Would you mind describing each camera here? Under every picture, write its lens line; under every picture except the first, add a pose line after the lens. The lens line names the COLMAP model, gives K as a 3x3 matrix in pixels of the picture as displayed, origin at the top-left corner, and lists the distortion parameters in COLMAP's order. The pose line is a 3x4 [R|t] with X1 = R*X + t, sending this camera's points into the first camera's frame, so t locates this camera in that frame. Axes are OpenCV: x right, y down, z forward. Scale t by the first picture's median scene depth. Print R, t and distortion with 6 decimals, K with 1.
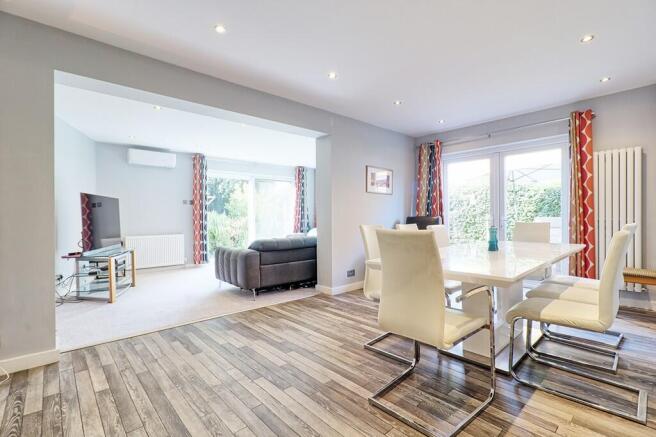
lens RADIAL K [[308.0, 0, 328.6], [0, 308.0, 219.6], [0, 0, 1]] dist [-0.000769, 0.000259]
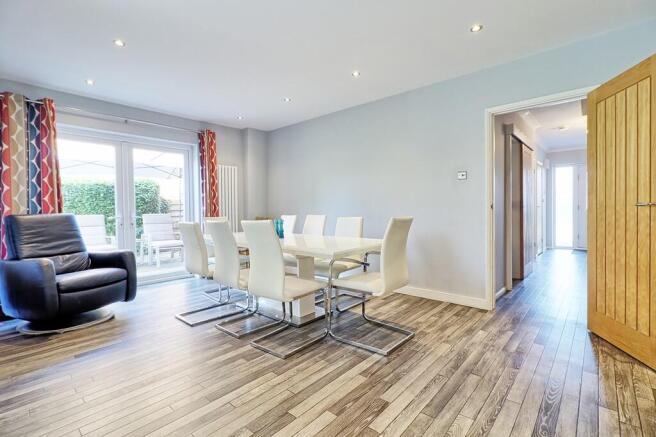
lens RADIAL K [[308.0, 0, 329.8], [0, 308.0, 215.4], [0, 0, 1]] dist [-0.000769, 0.000259]
pose [[-0.117075, -0.010952, 0.993063, -0.907553], [0.021595, 0.999675, 0.013571, -0.005421], [-0.992888, 0.023034, -0.116800, 1.136662]]
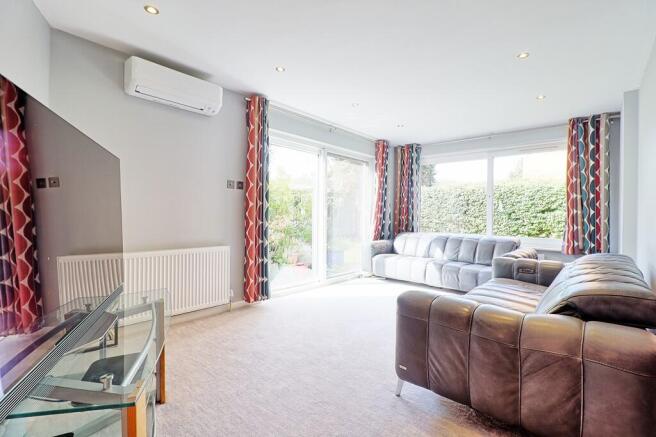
lens RADIAL K [[308.0, 0, 330.2], [0, 308.0, 217.1], [0, 0, 1]] dist [-0.000769, 0.000259]
pose [[0.993401, 0.017940, 0.113283, -0.352356], [-0.016987, 0.999812, -0.009372, 0.001353], [-0.113430, 0.007386, 0.993519, 0.453421]]
